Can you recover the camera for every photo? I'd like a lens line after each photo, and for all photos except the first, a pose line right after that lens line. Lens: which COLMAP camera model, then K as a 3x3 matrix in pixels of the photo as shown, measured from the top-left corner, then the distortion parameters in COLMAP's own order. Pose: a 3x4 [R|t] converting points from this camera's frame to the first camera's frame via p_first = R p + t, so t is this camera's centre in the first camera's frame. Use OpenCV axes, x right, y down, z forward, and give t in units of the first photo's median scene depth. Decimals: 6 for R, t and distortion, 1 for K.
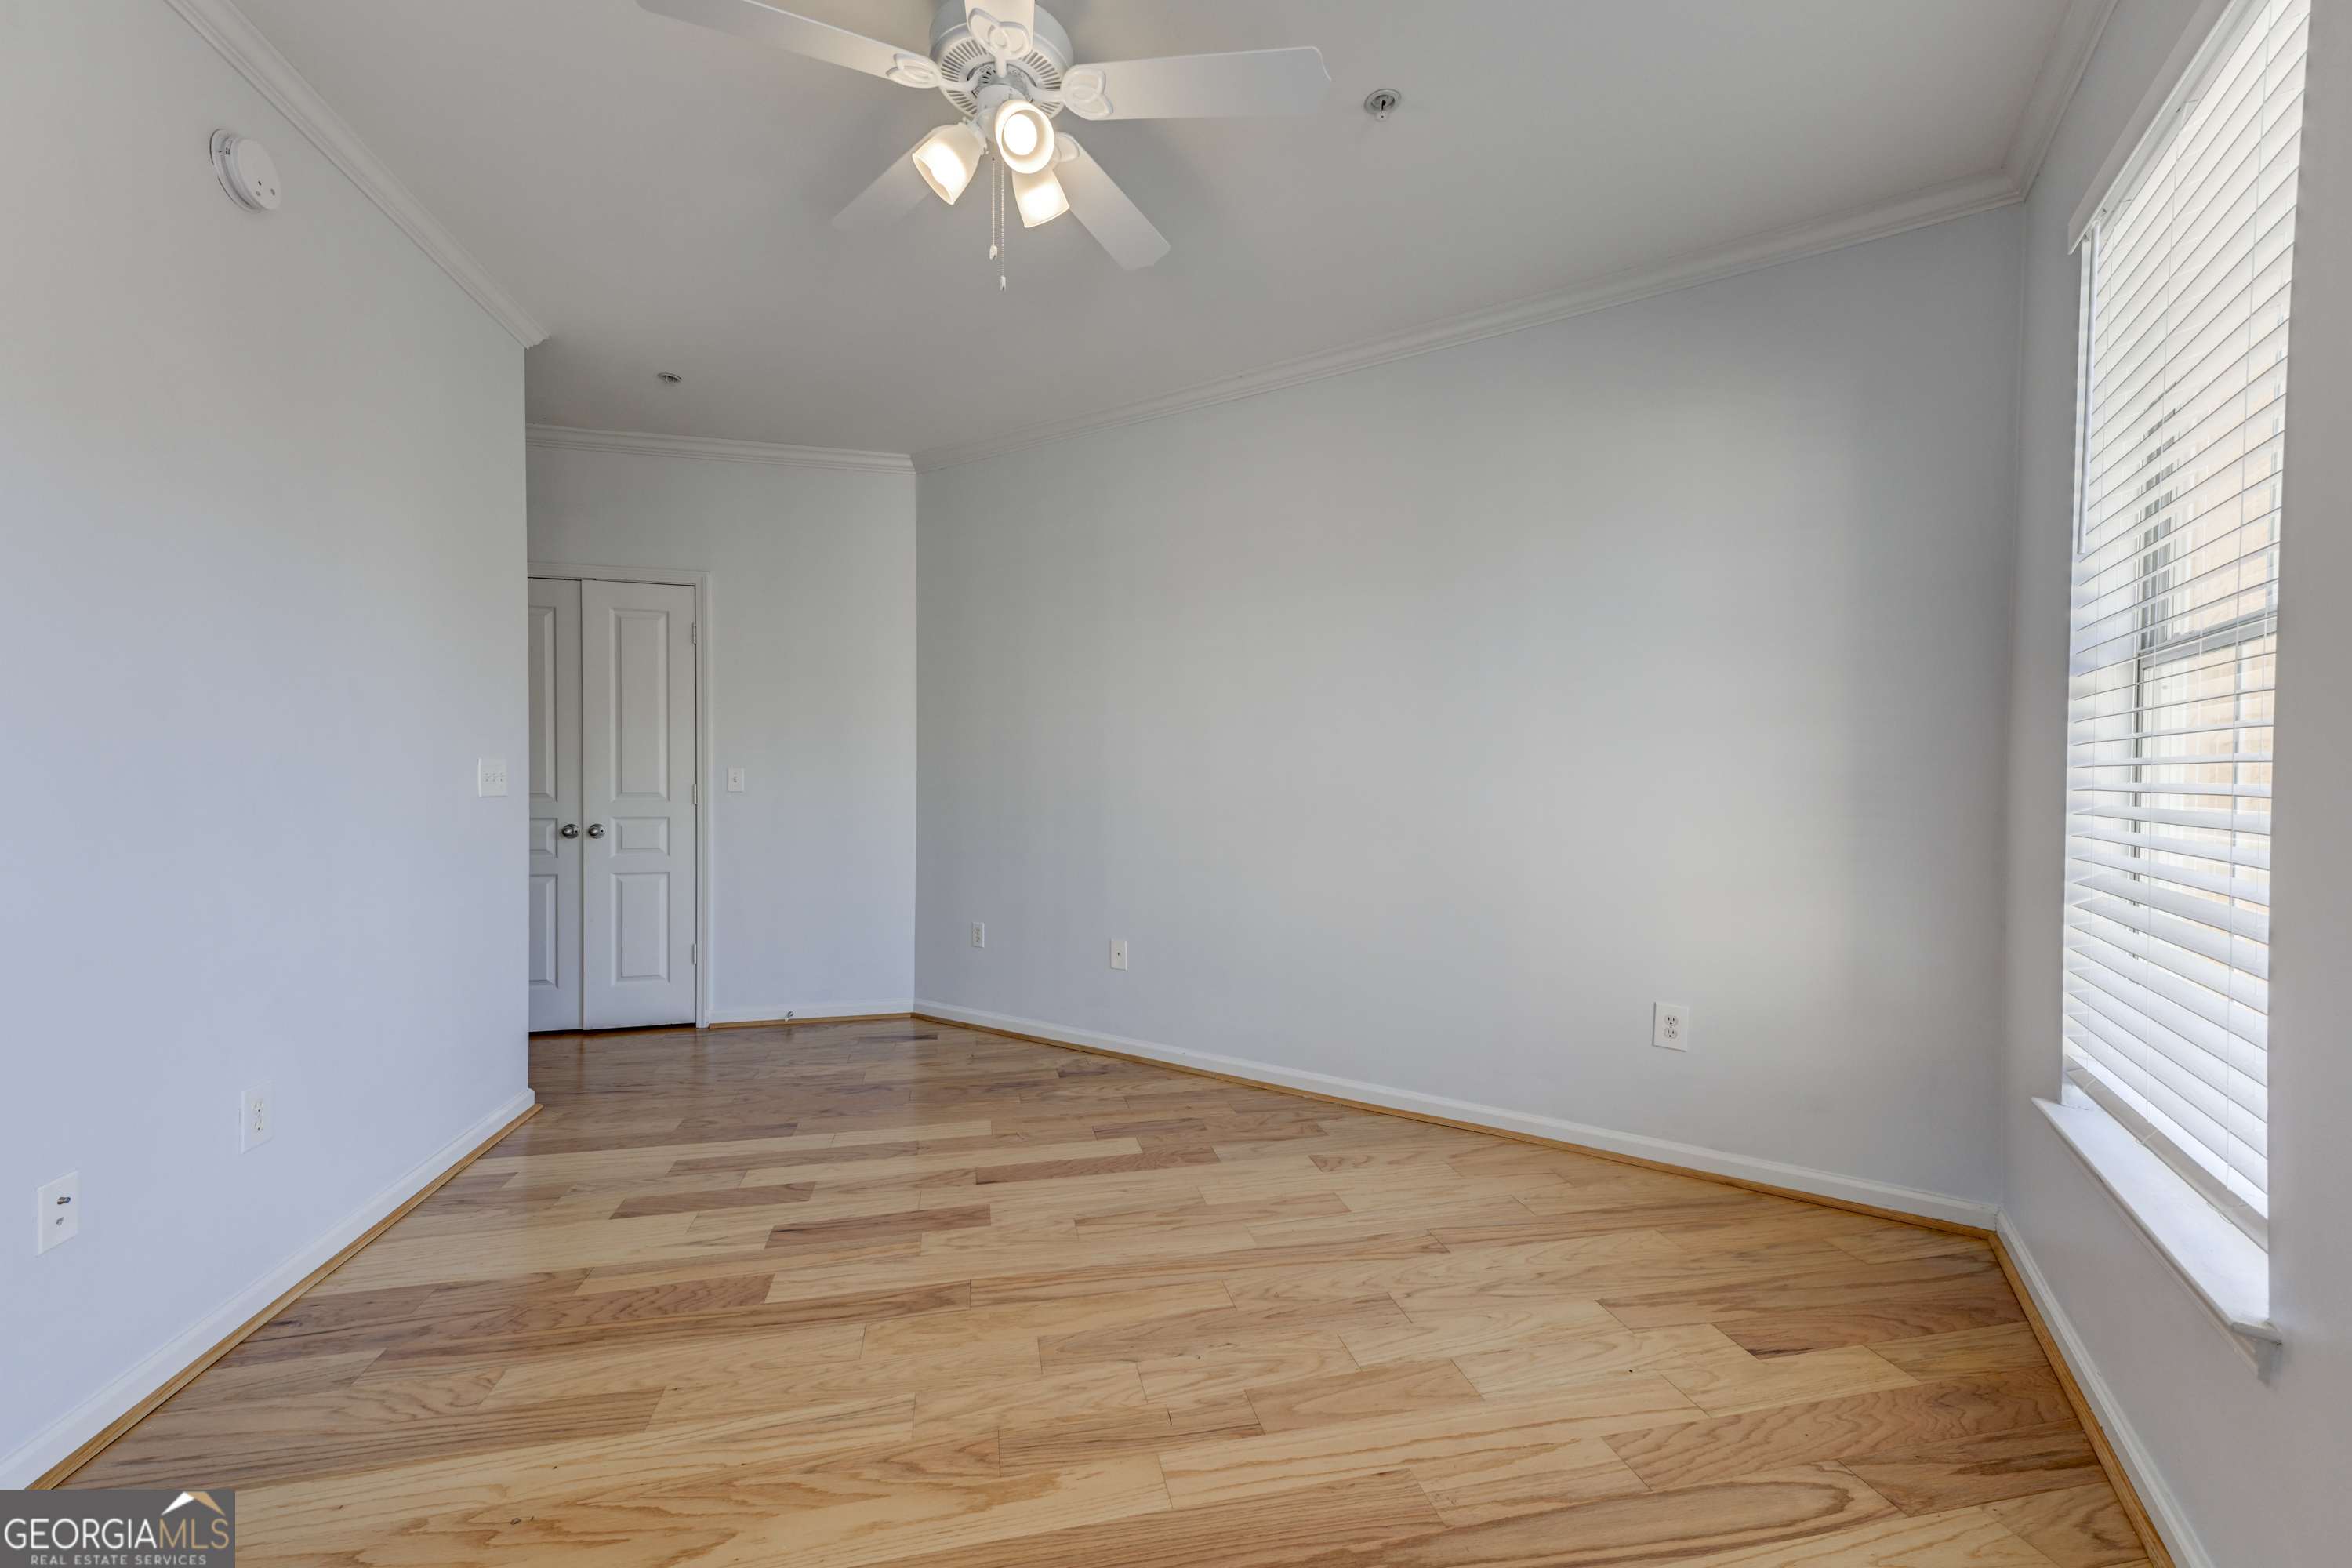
lens RADIAL K [[905.2, 0, 1175.5], [0, 905.2, 777.3], [0, 0, 1]] dist [0.022578, 0.000130]
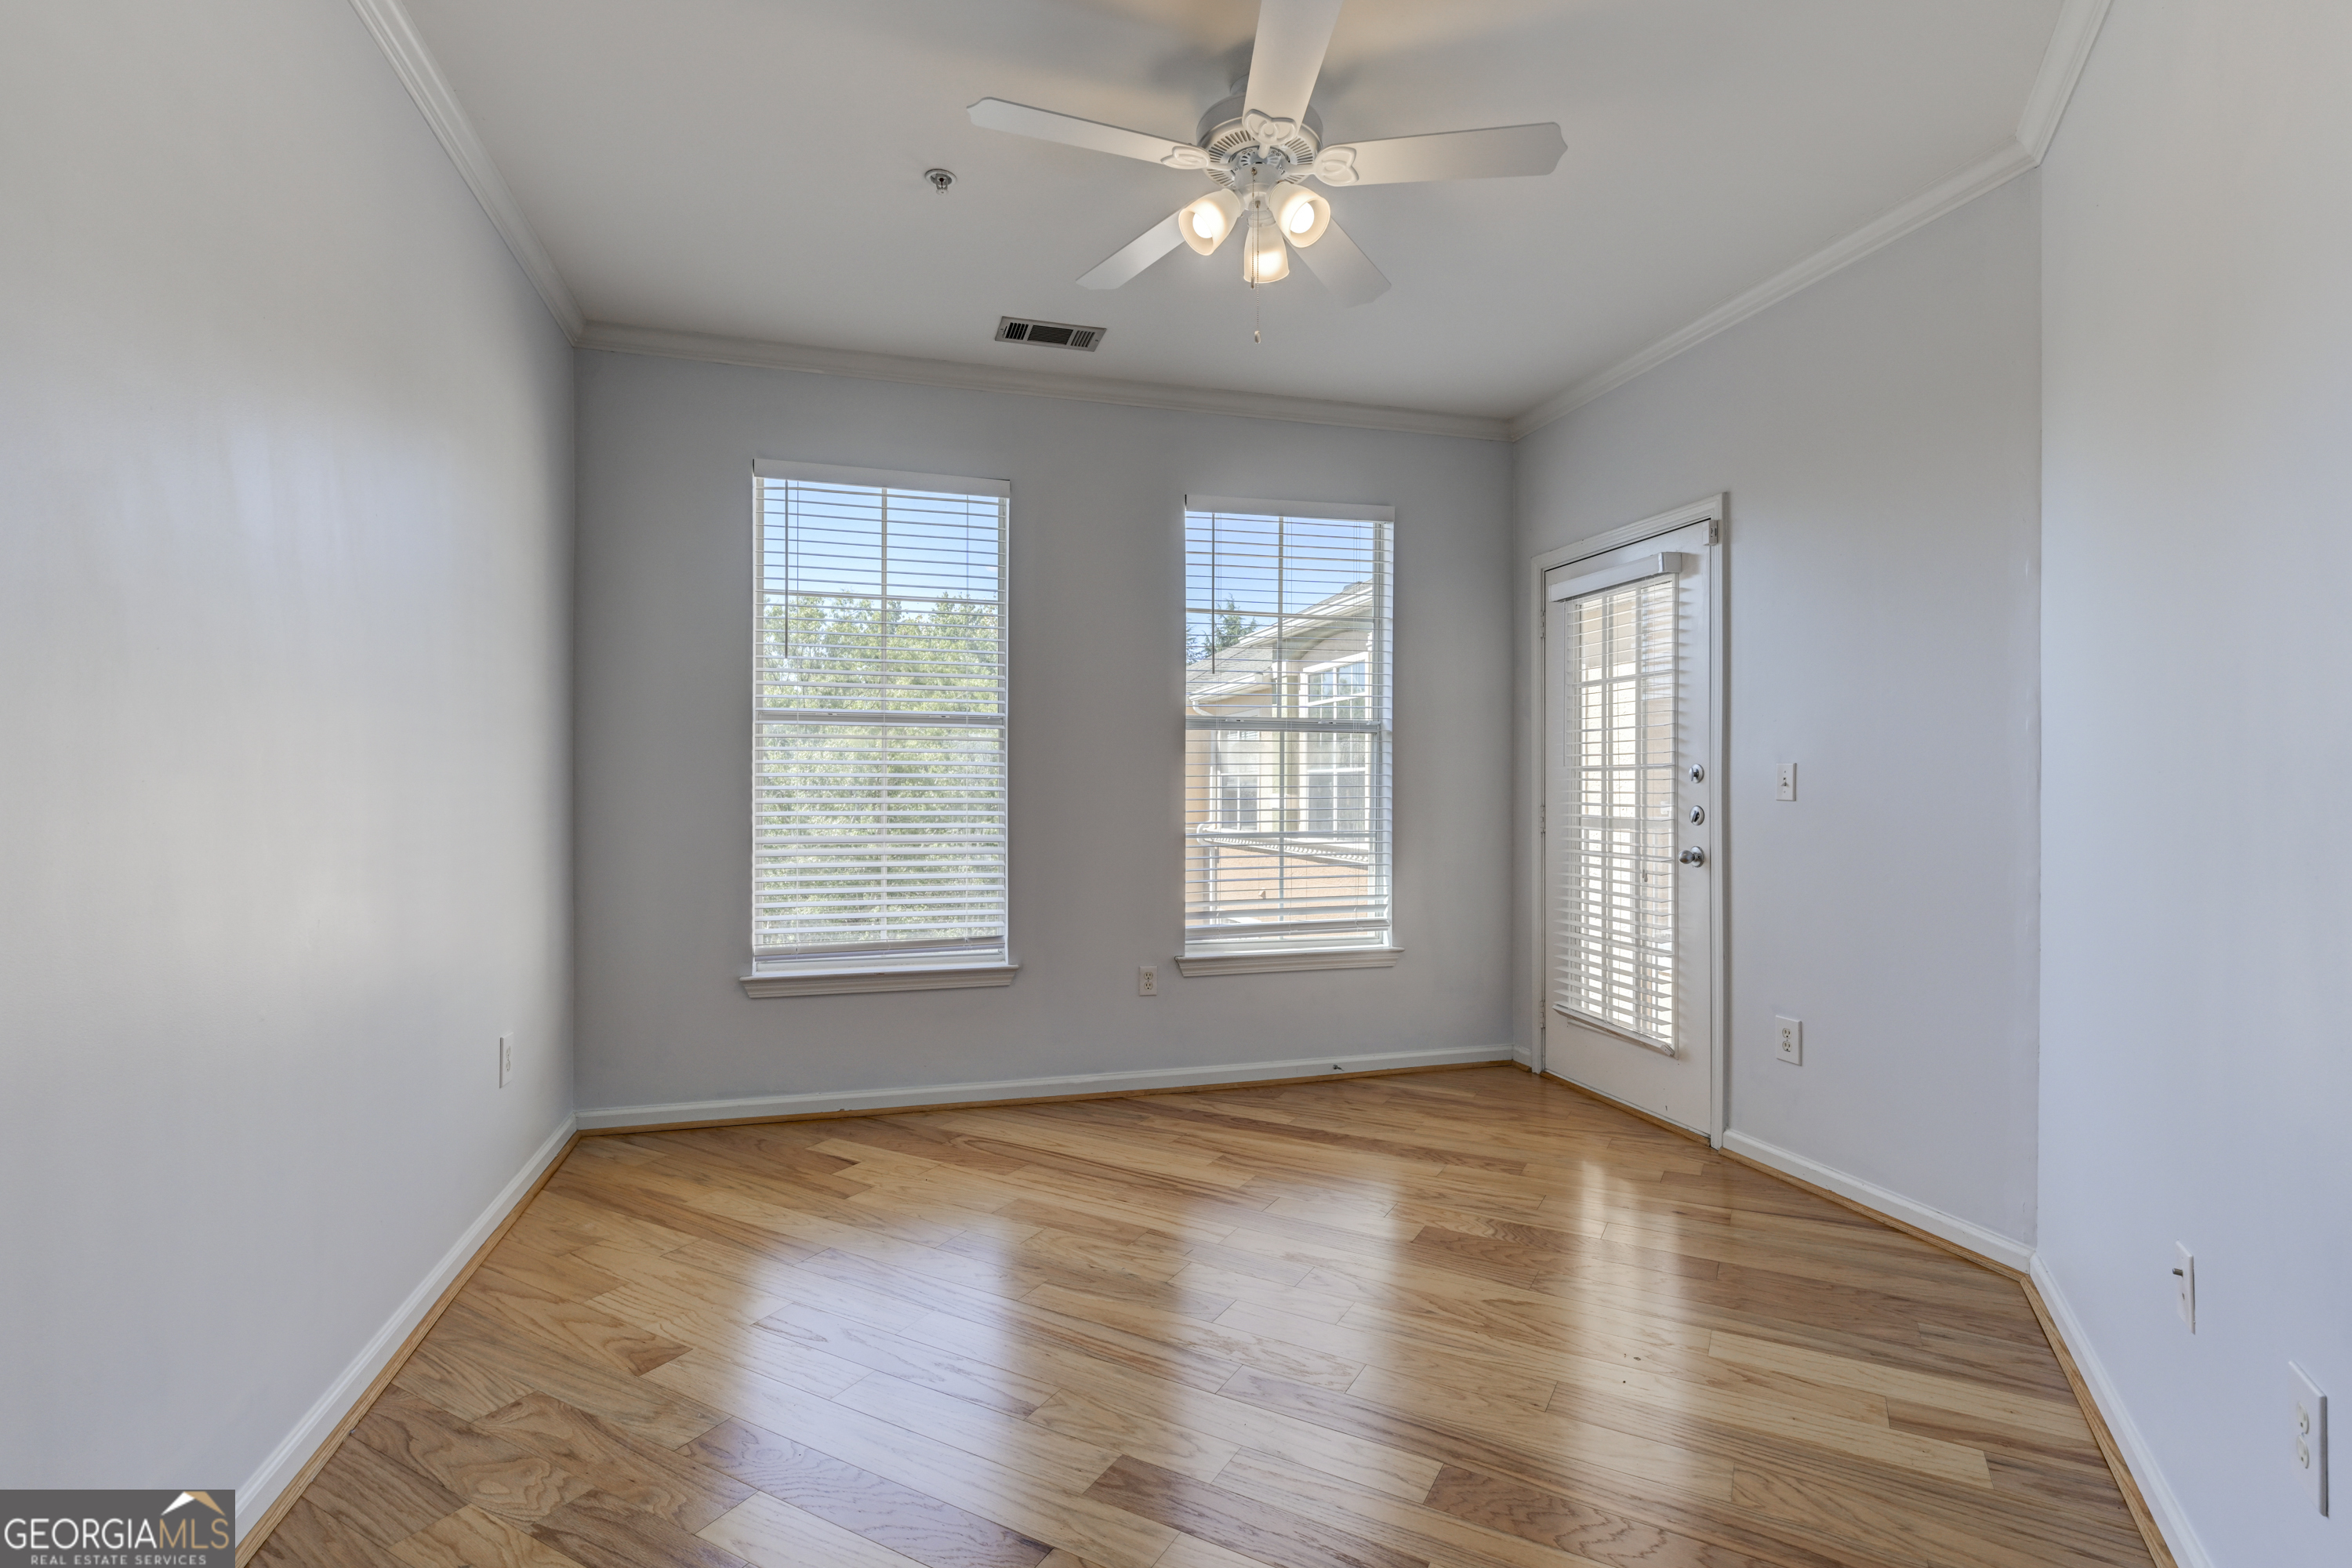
lens RADIAL K [[1125.5, 0, 1176.2], [0, 1125.5, 784.7], [0, 0, 1]] dist [0.014622, -0.000969]
pose [[-0.744396, -0.004662, 0.667722, -0.729435], [-0.008492, 0.999961, -0.002485, 0.002714], [-0.667684, -0.007520, -0.744407, 1.484930]]
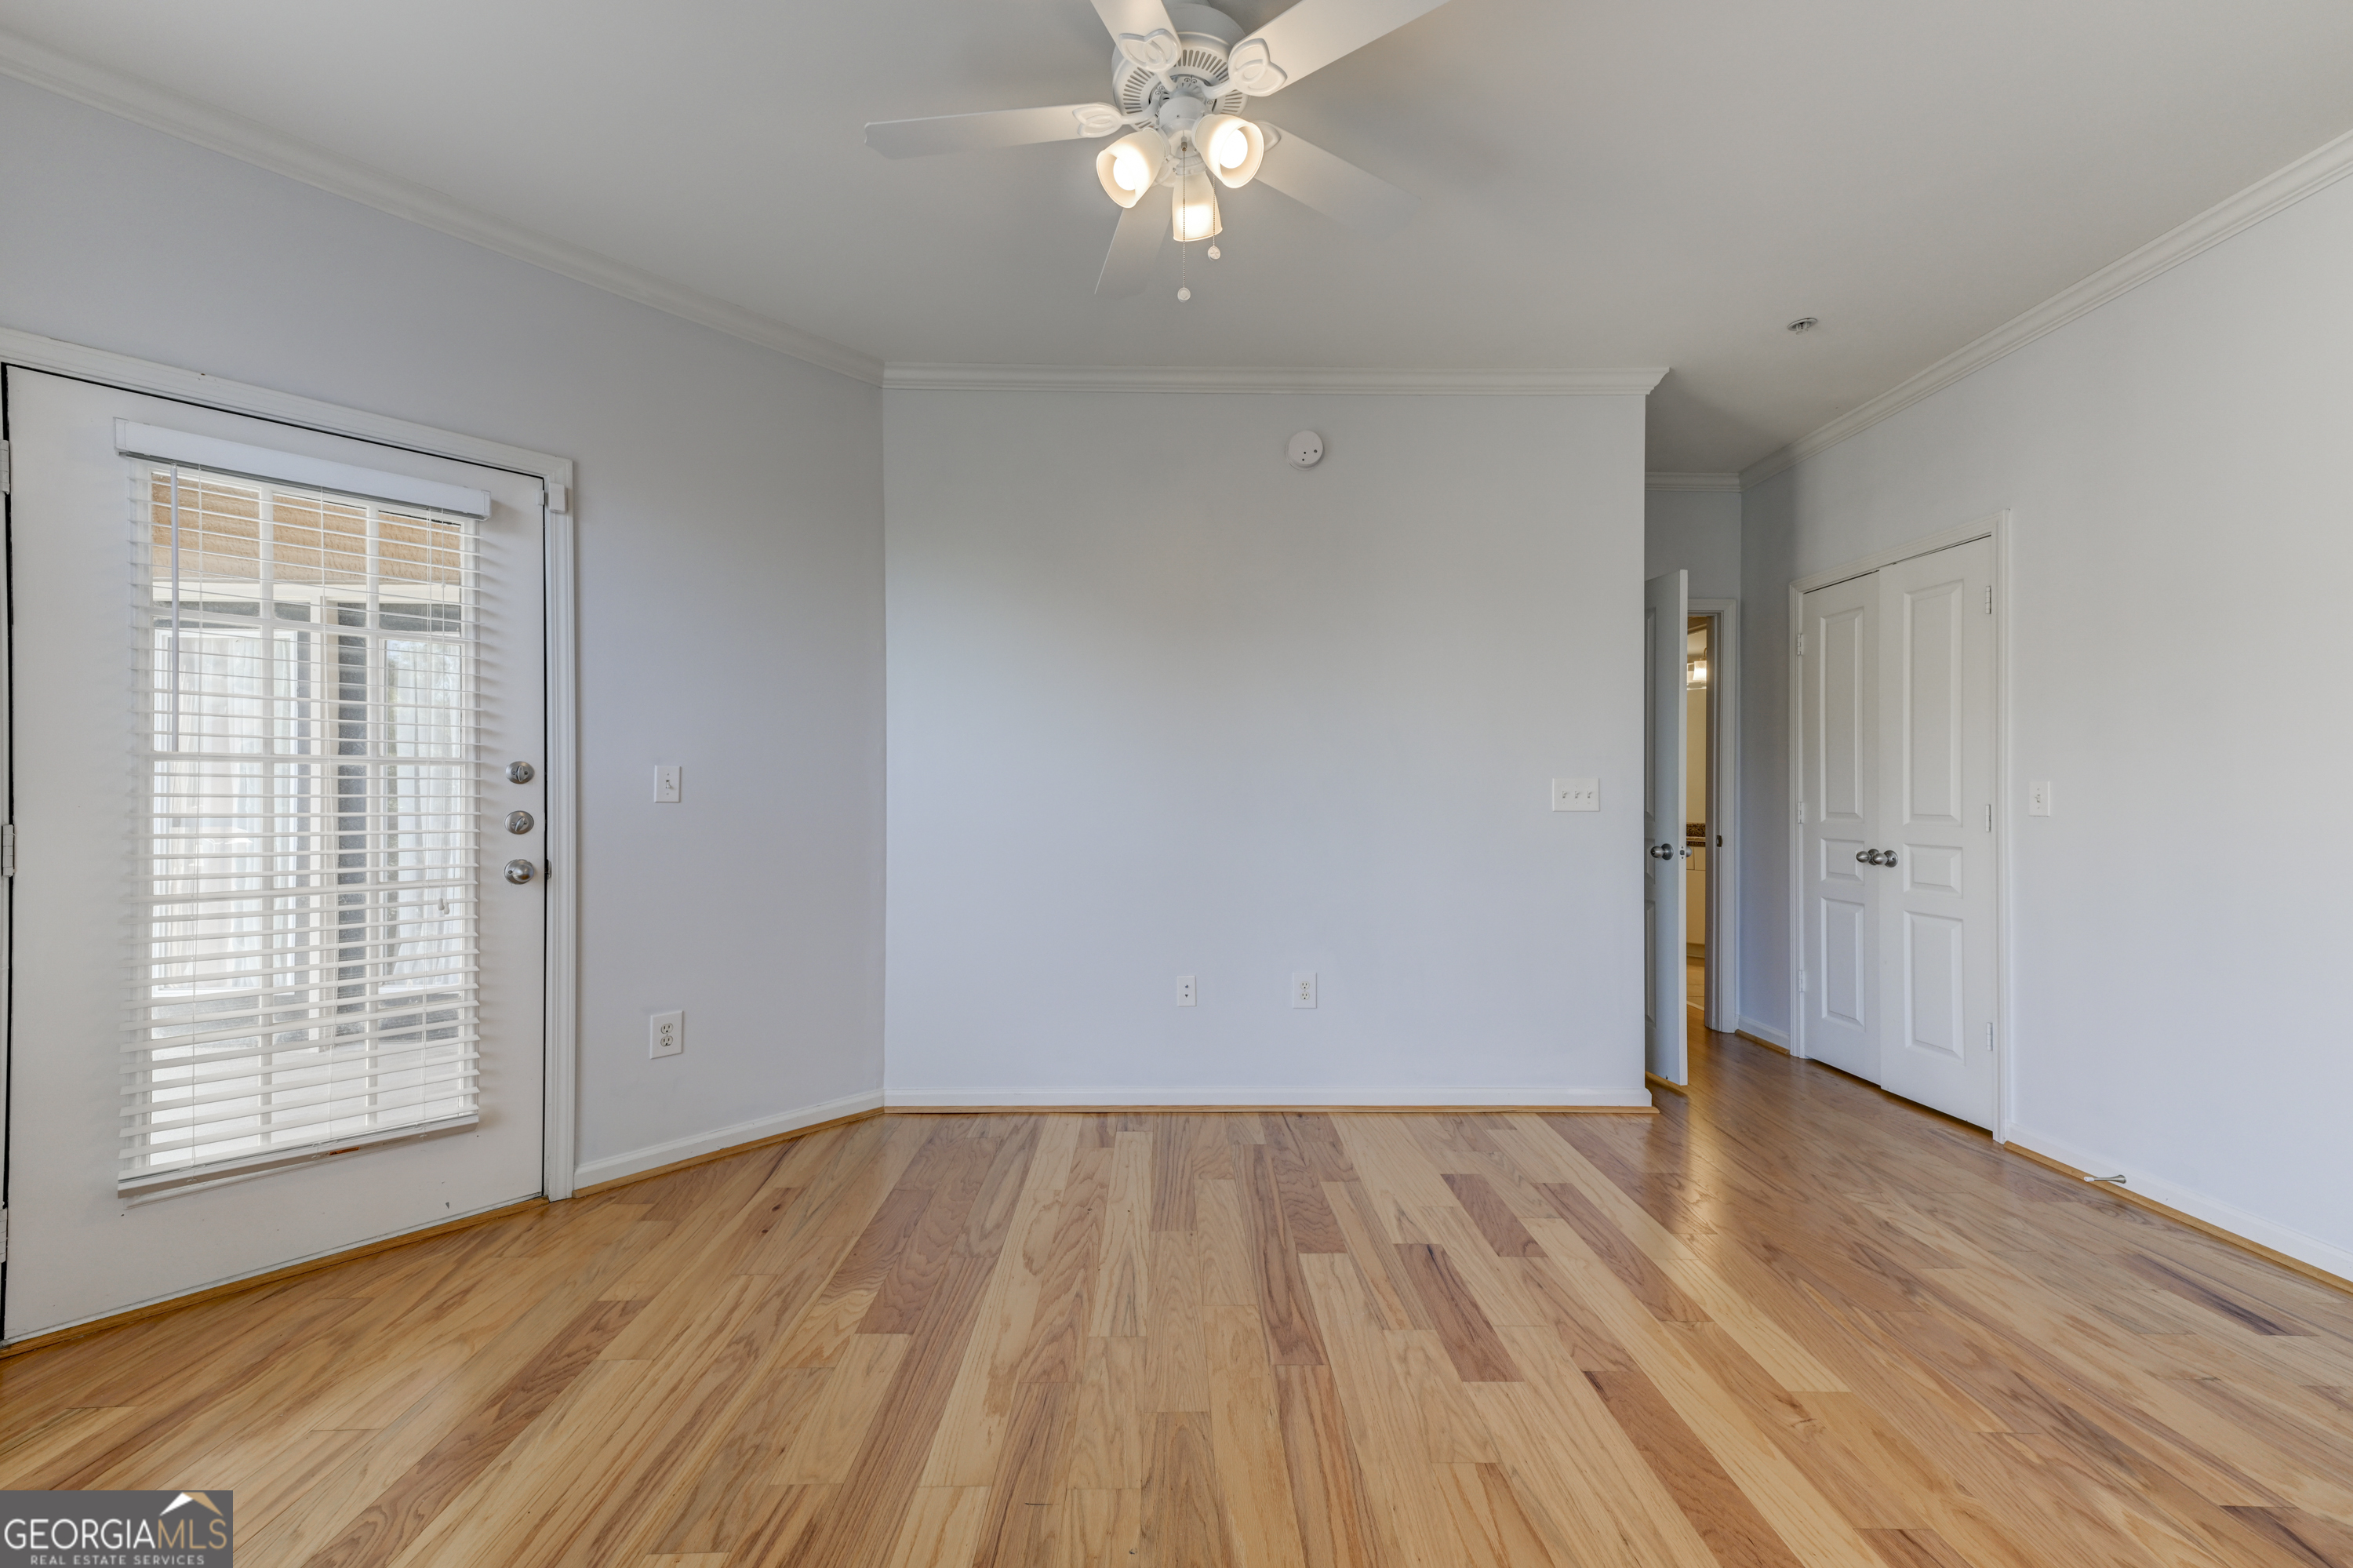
lens RADIAL K [[905.6, 0, 1176.0], [0, 905.6, 777.3], [0, 0, 1]] dist [0.022578, 0.000130]
pose [[-0.192076, -0.020843, -0.981159, 0.563143], [-0.001875, 0.999780, -0.020872, 0.003347], [0.981378, -0.002169, -0.192072, 0.850582]]
